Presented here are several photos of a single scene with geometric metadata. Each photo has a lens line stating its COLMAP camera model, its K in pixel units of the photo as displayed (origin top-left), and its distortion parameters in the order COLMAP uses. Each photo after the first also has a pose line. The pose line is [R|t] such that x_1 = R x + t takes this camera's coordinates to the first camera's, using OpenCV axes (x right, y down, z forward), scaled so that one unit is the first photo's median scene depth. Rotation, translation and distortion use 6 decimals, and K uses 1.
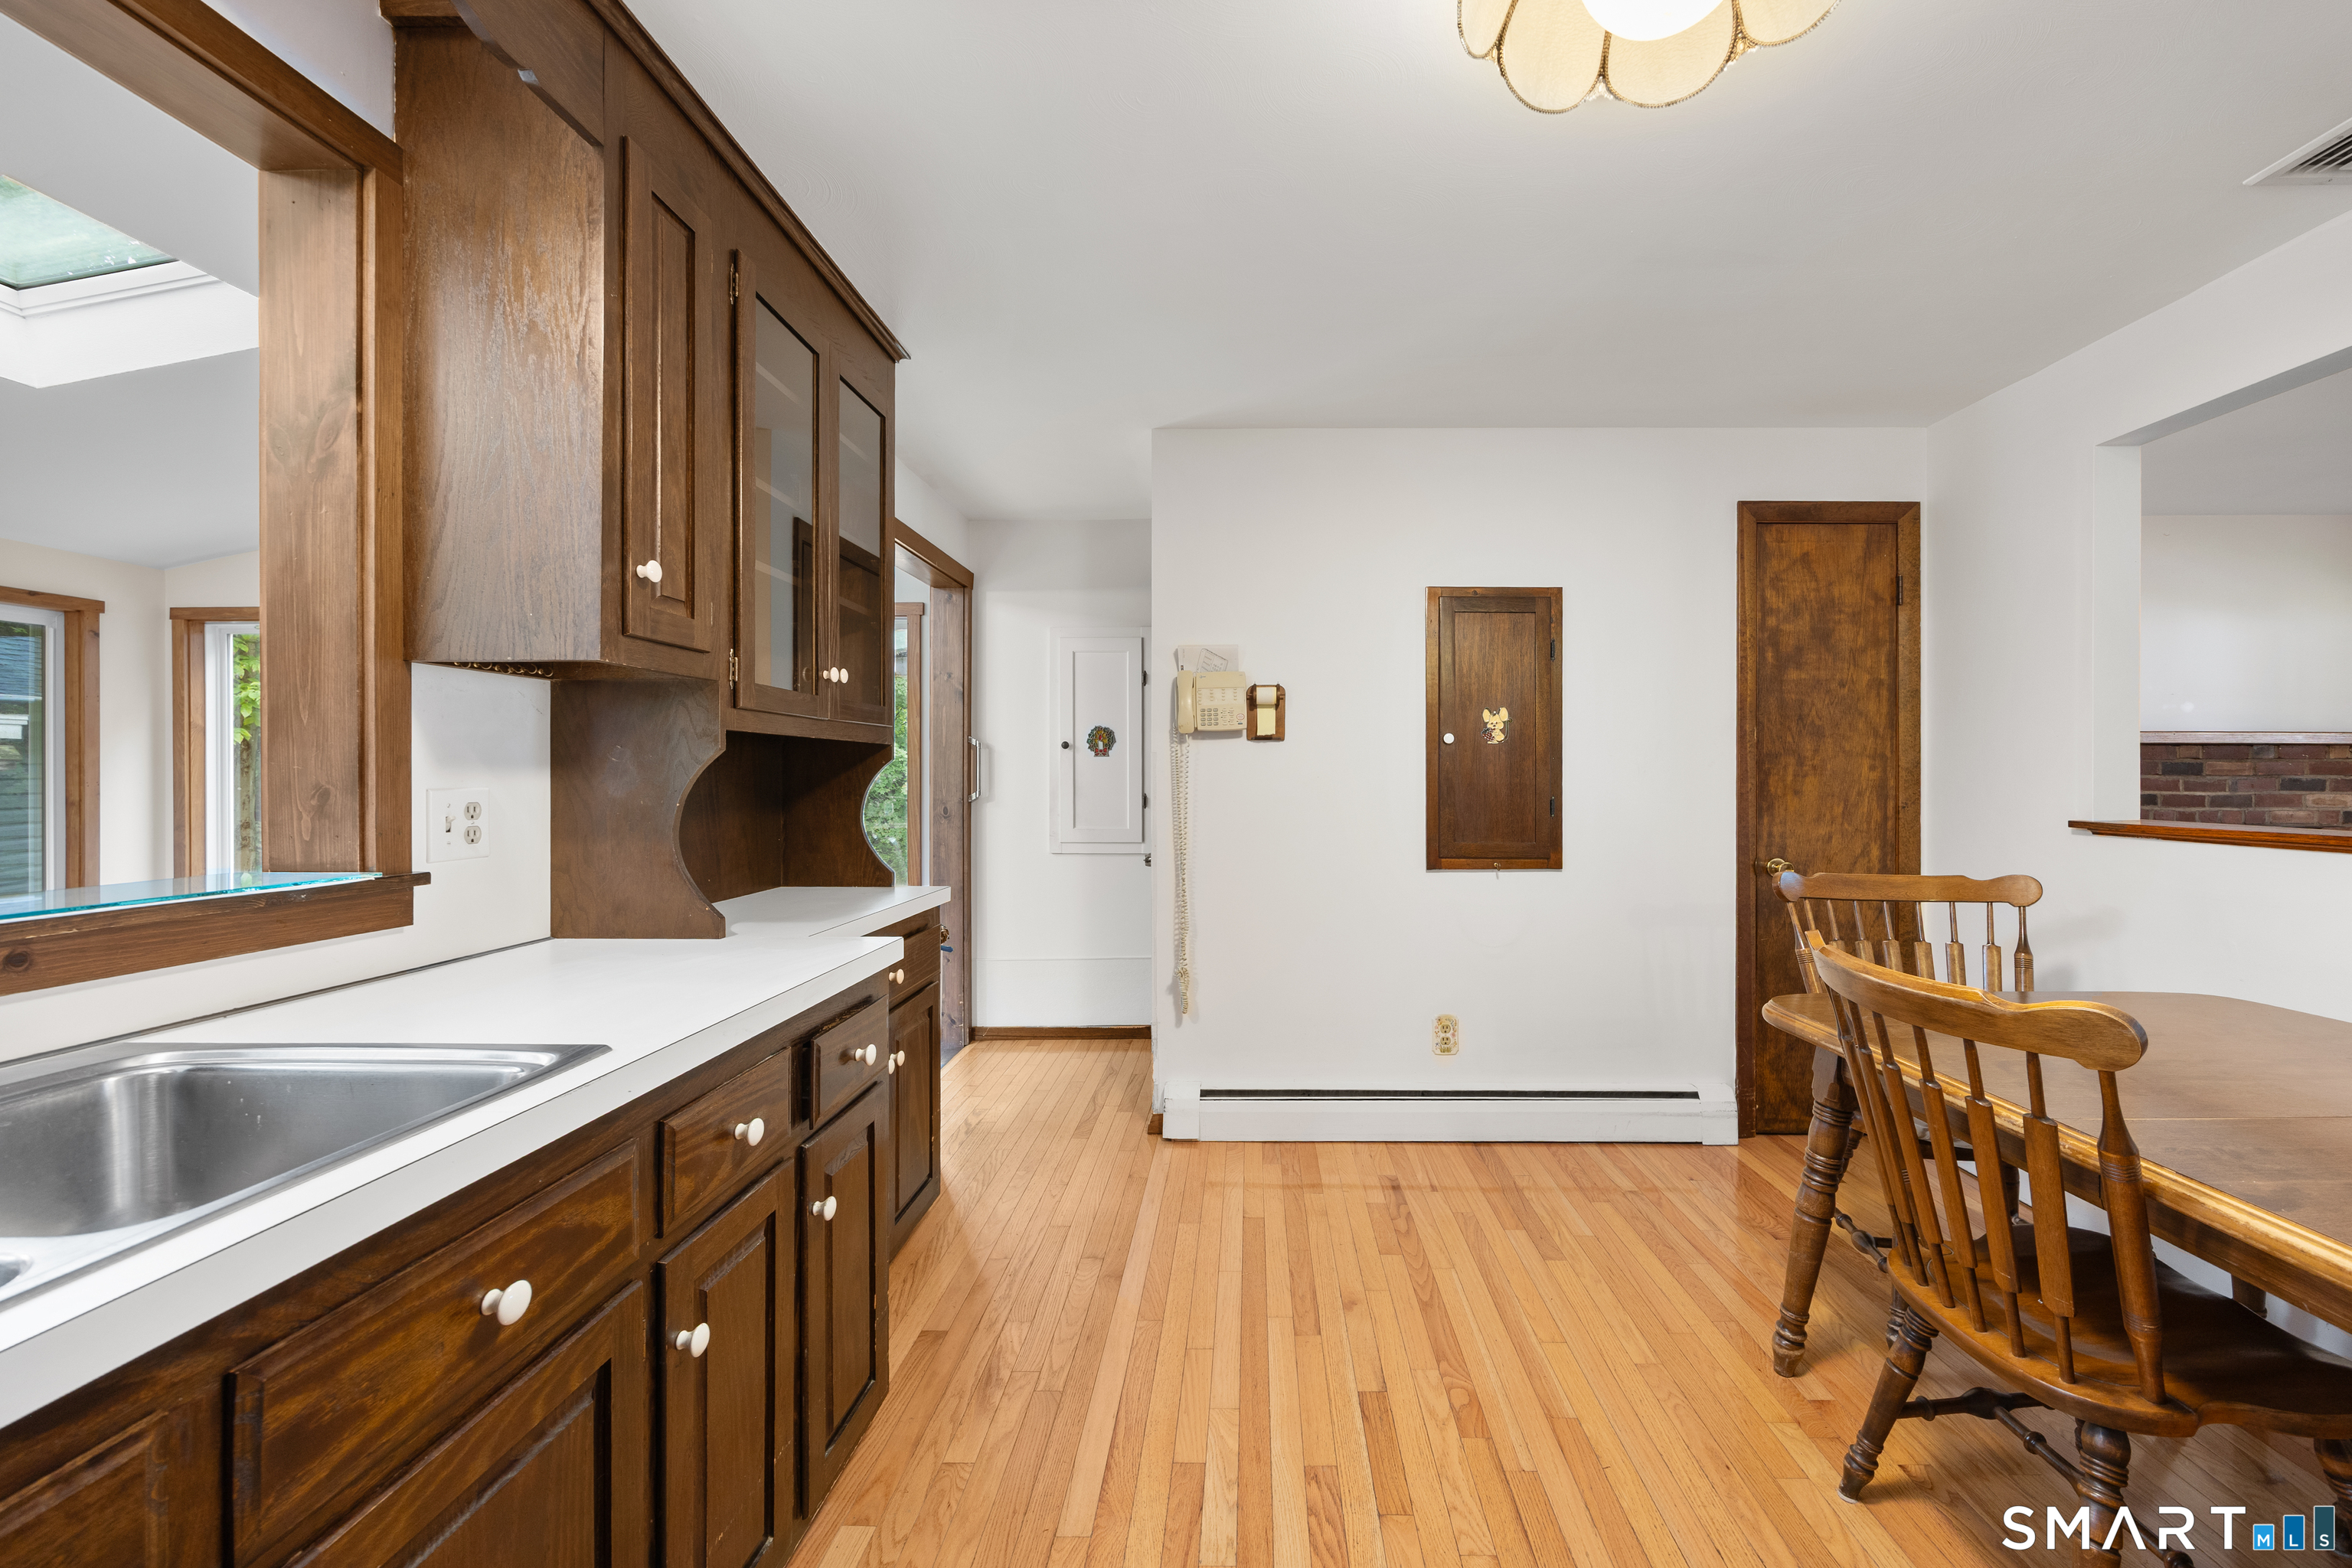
lens RADIAL K [[920.1, 0, 1236.4], [0, 920.1, 776.7], [0, 0, 1]] dist [-0.001080, -0.000208]
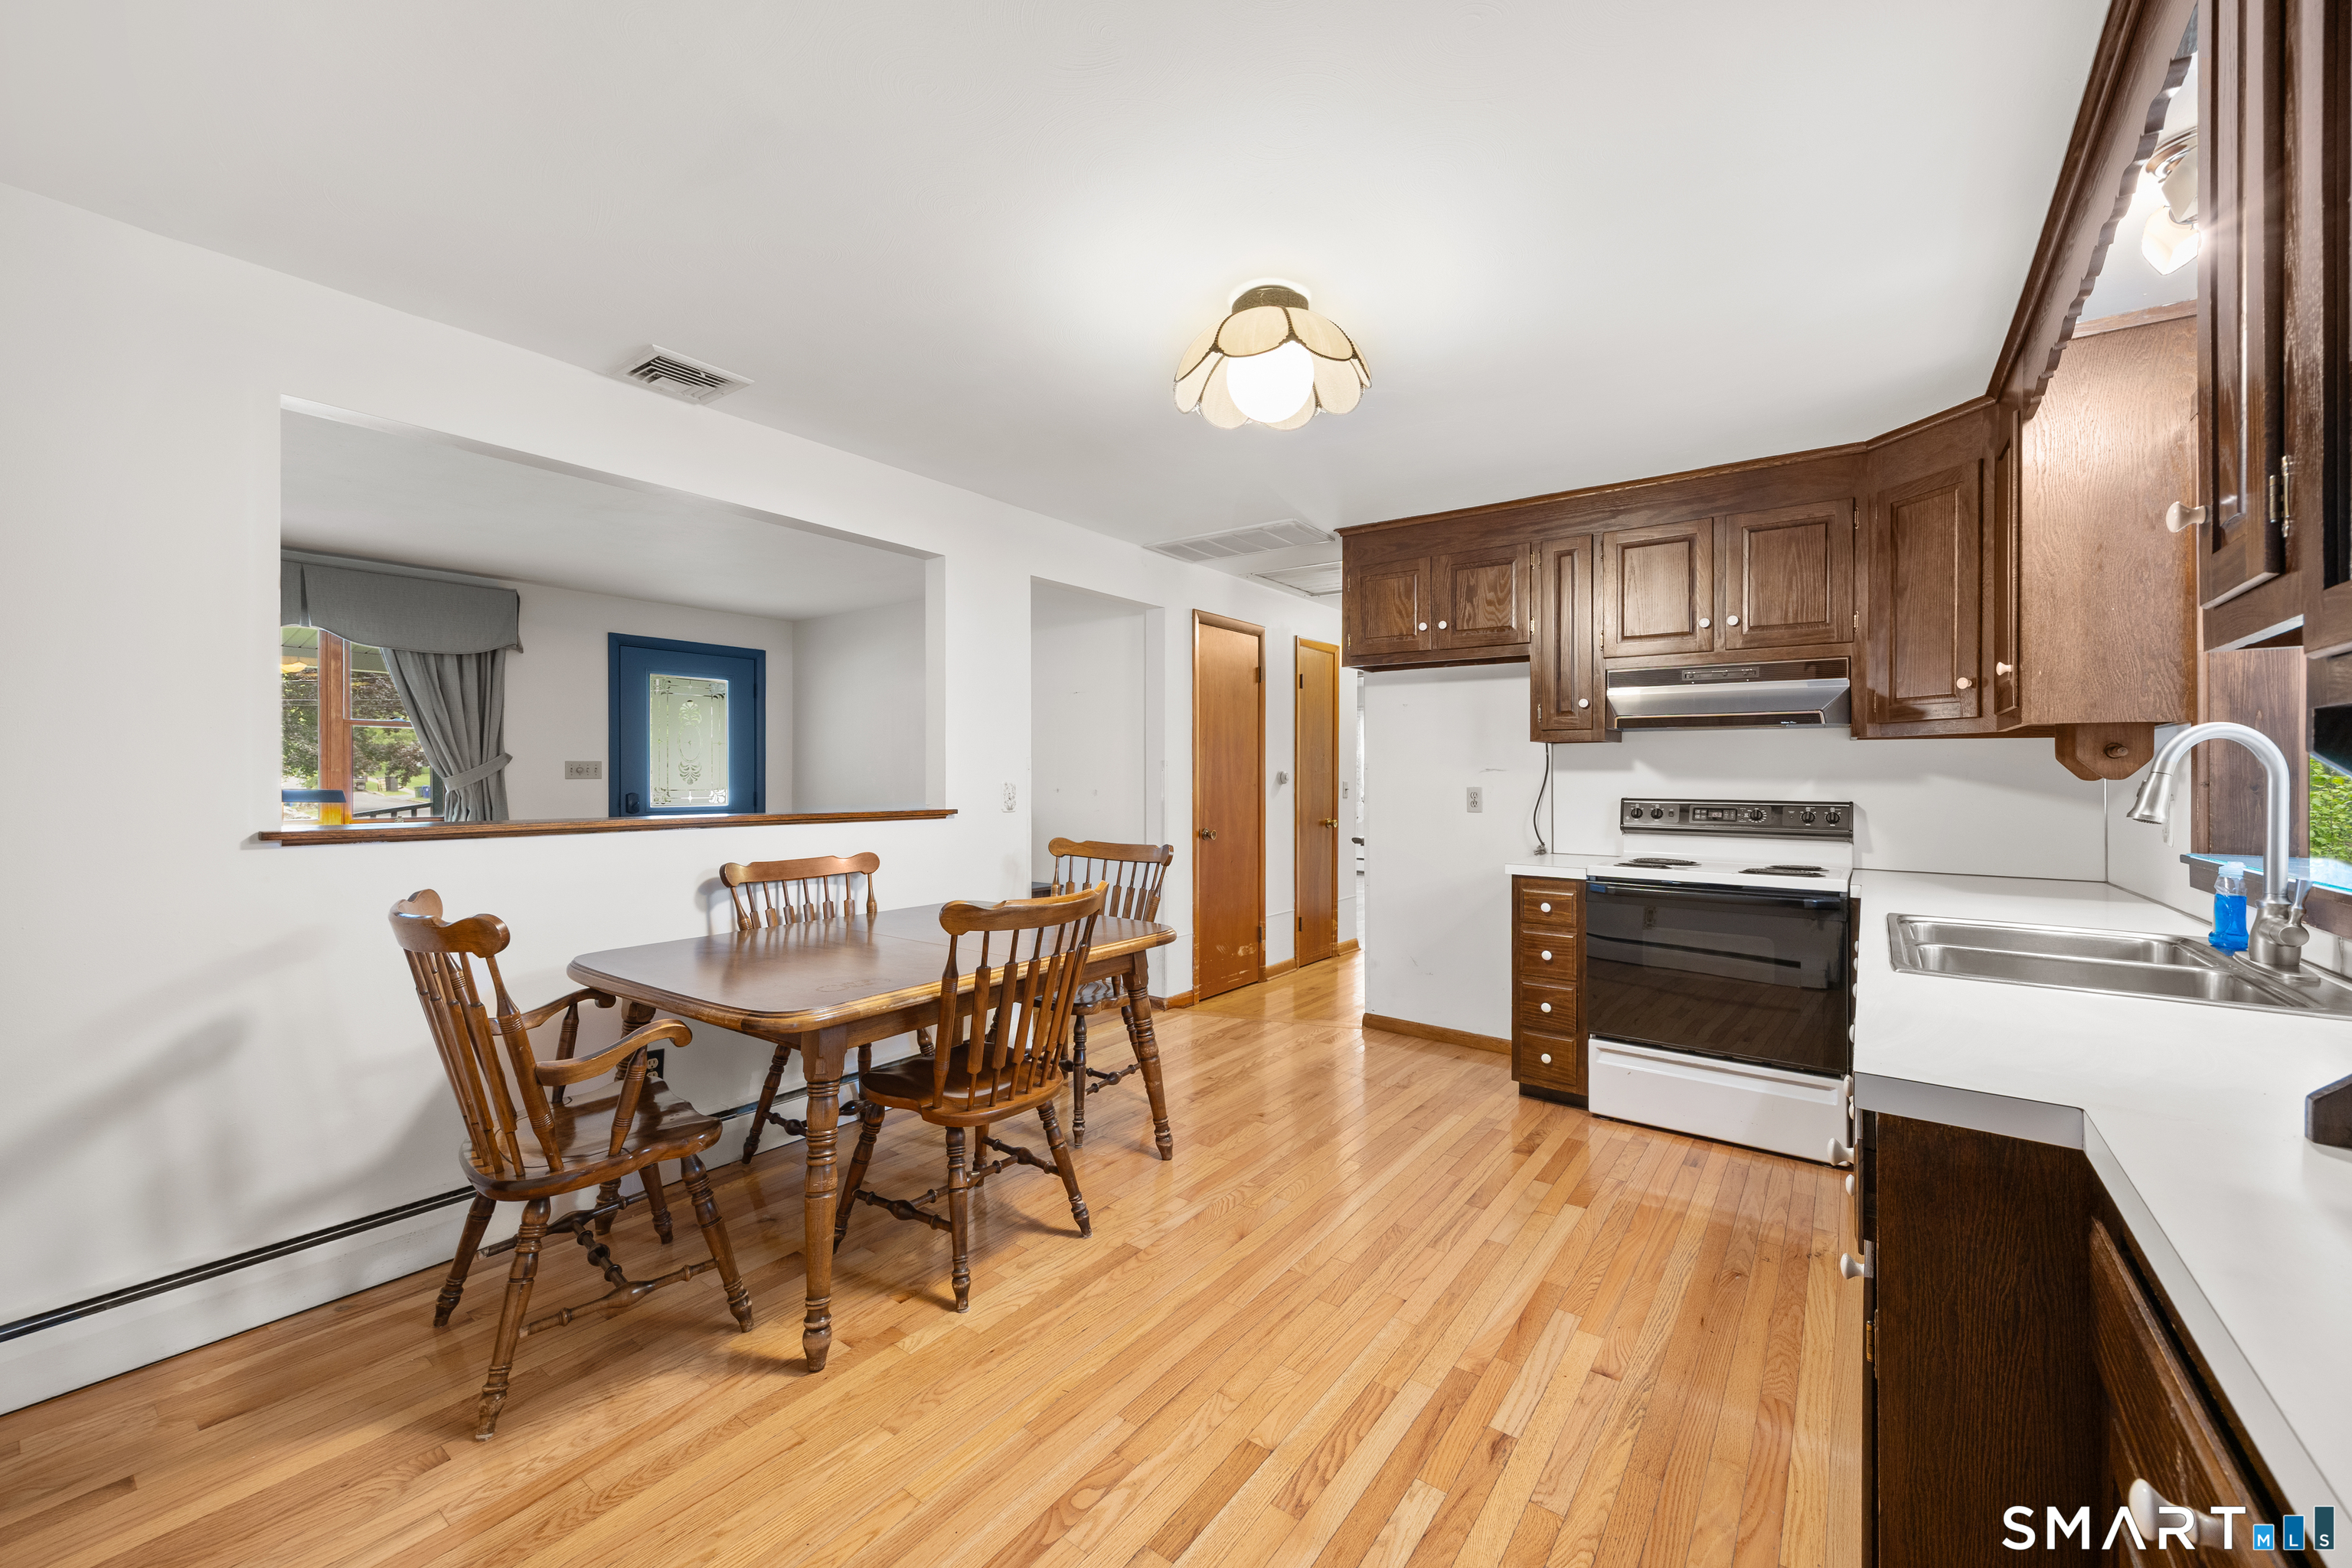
lens RADIAL K [[919.4, 0, 1188.7], [0, 919.4, 777.3], [0, 0, 1]] dist [-0.000426, -0.000085]
pose [[-0.818480, -0.007884, 0.574480, -0.193017], [-0.008497, 0.999963, 0.001618, -0.005839], [-0.574472, -0.003557, -0.818517, 0.966111]]
